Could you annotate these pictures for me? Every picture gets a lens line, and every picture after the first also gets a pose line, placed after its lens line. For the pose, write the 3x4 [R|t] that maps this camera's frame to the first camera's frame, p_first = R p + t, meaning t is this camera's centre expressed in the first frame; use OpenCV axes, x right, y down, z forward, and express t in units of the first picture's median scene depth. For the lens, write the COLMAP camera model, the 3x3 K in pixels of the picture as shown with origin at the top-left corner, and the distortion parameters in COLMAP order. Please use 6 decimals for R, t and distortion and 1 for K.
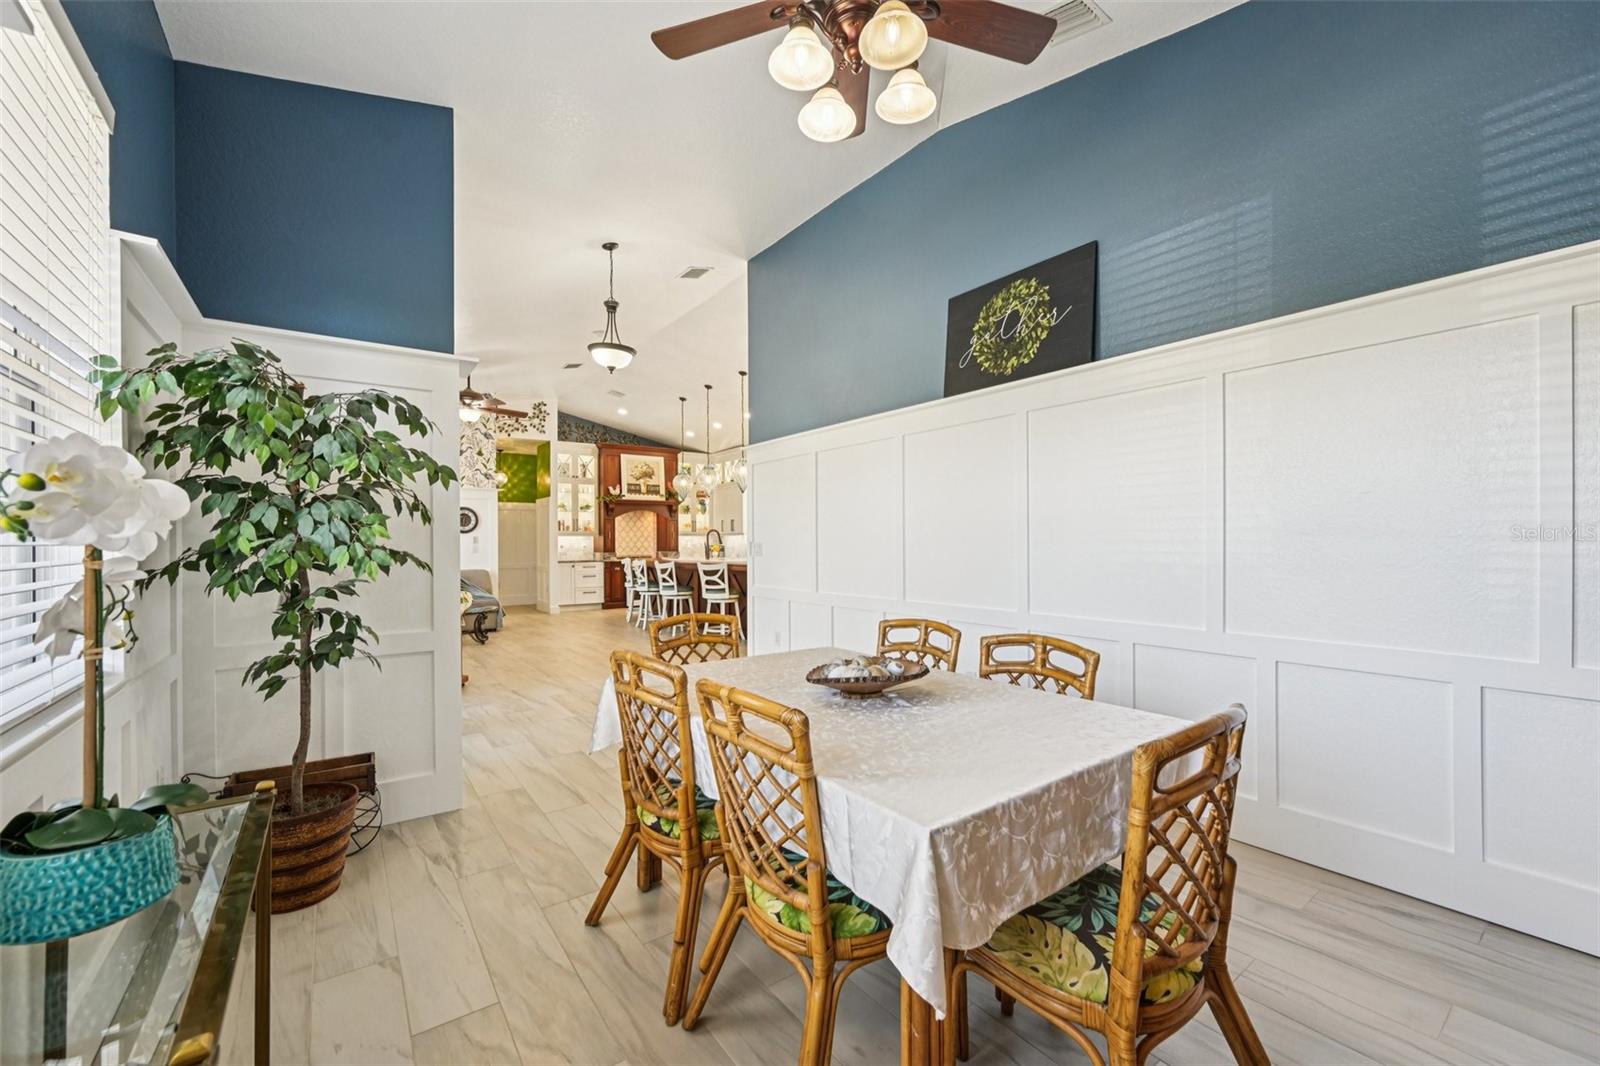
lens RADIAL K [[636.8, 0, 799.0], [0, 636.8, 537.3], [0, 0, 1]] dist [0.000951, -0.000501]
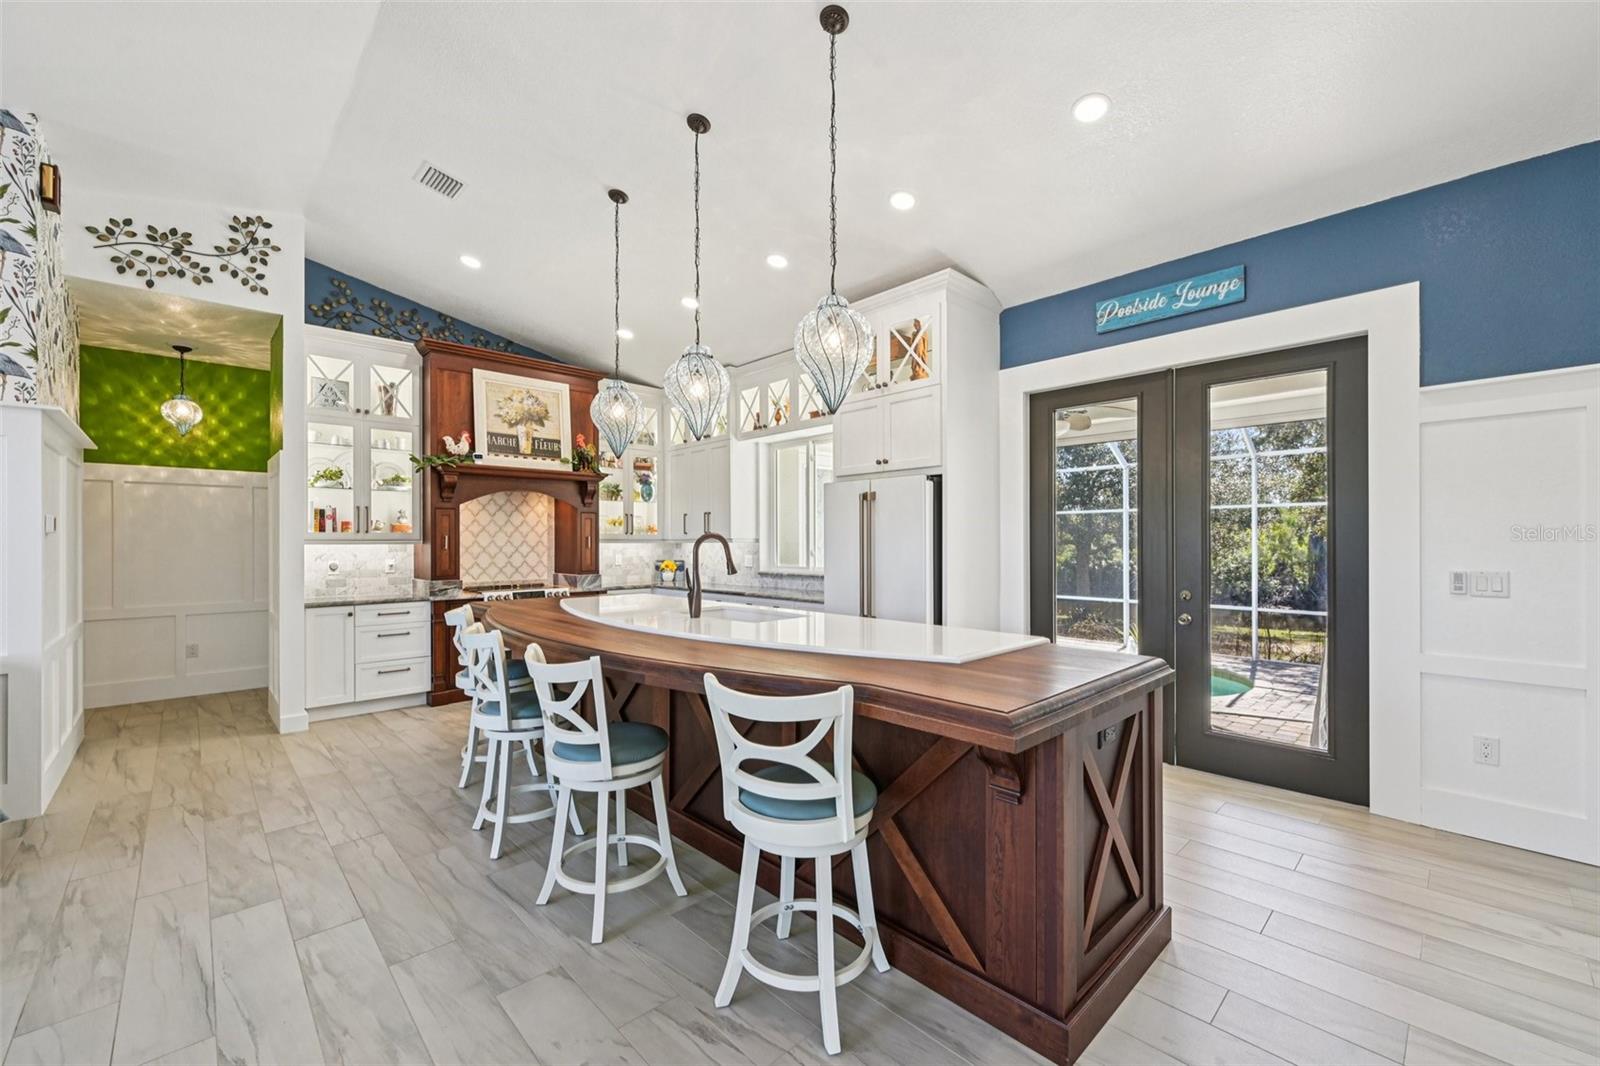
lens RADIAL K [[636.8, 0, 799.0], [0, 636.8, 539.8], [0, 0, 1]] dist [0.000951, -0.000501]
pose [[0.991572, 0.002948, 0.129521, -0.103282], [-0.003524, 0.999985, 0.004219, -0.007866], [-0.129507, -0.004640, 0.991568, 0.505881]]
